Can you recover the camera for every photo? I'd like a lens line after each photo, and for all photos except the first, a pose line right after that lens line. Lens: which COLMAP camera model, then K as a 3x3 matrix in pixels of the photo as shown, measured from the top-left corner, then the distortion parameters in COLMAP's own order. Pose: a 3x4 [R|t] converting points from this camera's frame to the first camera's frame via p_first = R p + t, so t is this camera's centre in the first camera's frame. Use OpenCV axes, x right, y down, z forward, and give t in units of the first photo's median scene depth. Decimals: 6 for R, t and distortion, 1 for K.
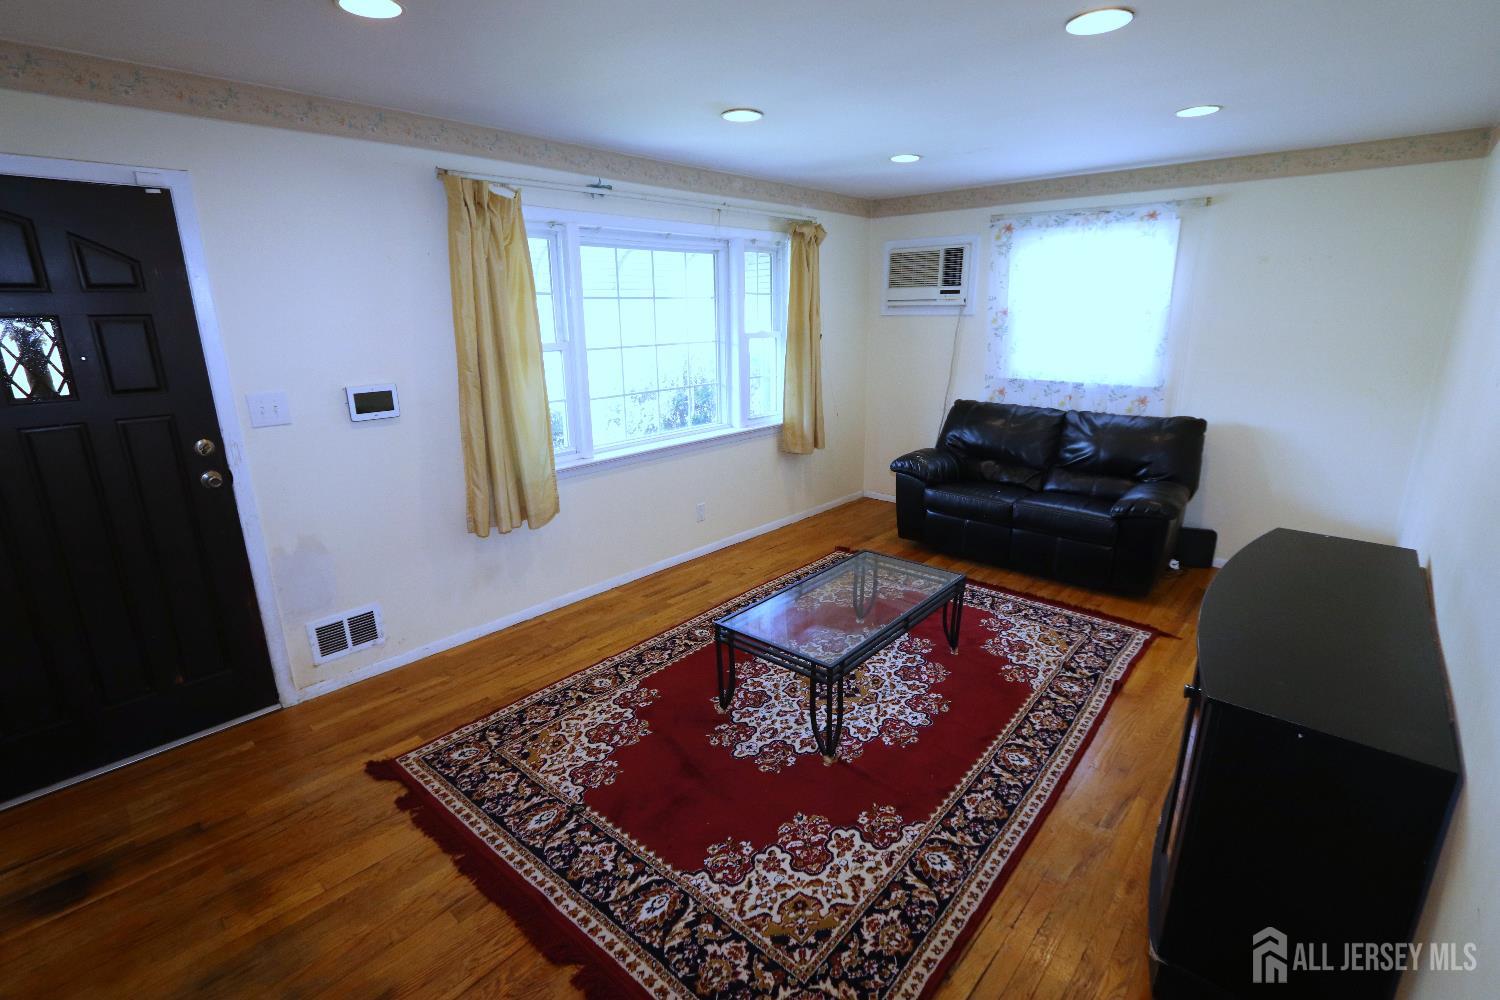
lens RADIAL K [[687.6, 0, 754.7], [0, 687.6, 496.0], [0, 0, 1]] dist [-0.002428, -0.000699]
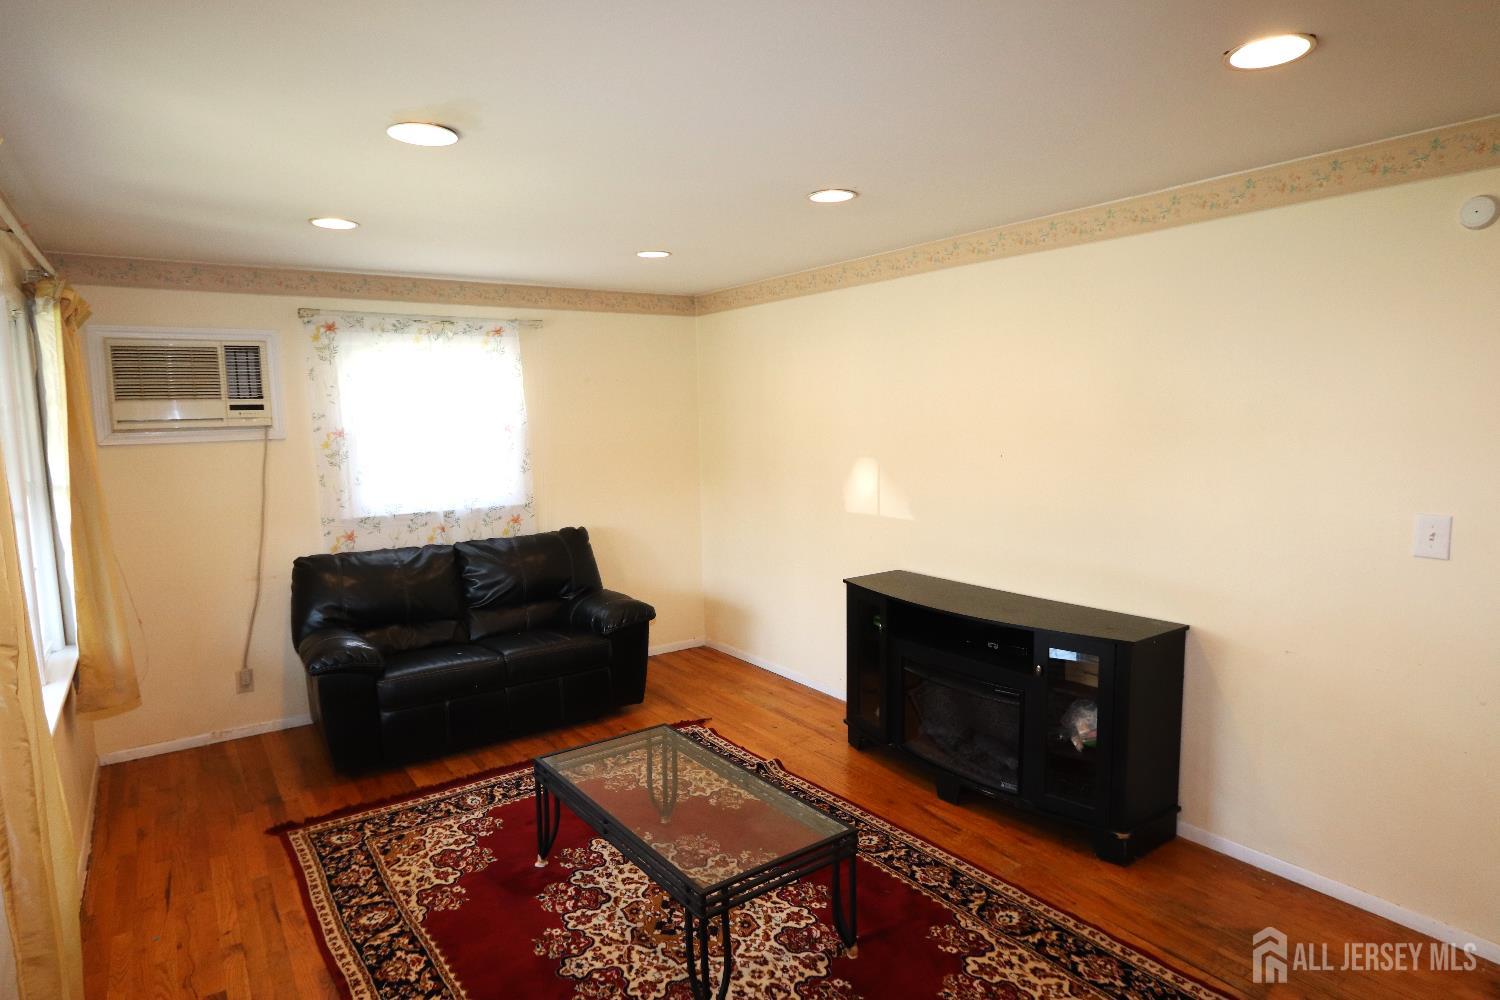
lens RADIAL K [[843.8, 0, 745.4], [0, 843.8, 501.7], [0, 0, 1]] dist [-0.011875, 0.000810]
pose [[0.238312, -0.097855, 0.966246, -0.497523], [0.277241, 0.960366, 0.028881, -0.114780], [-0.930776, 0.261000, 0.255996, 0.428366]]
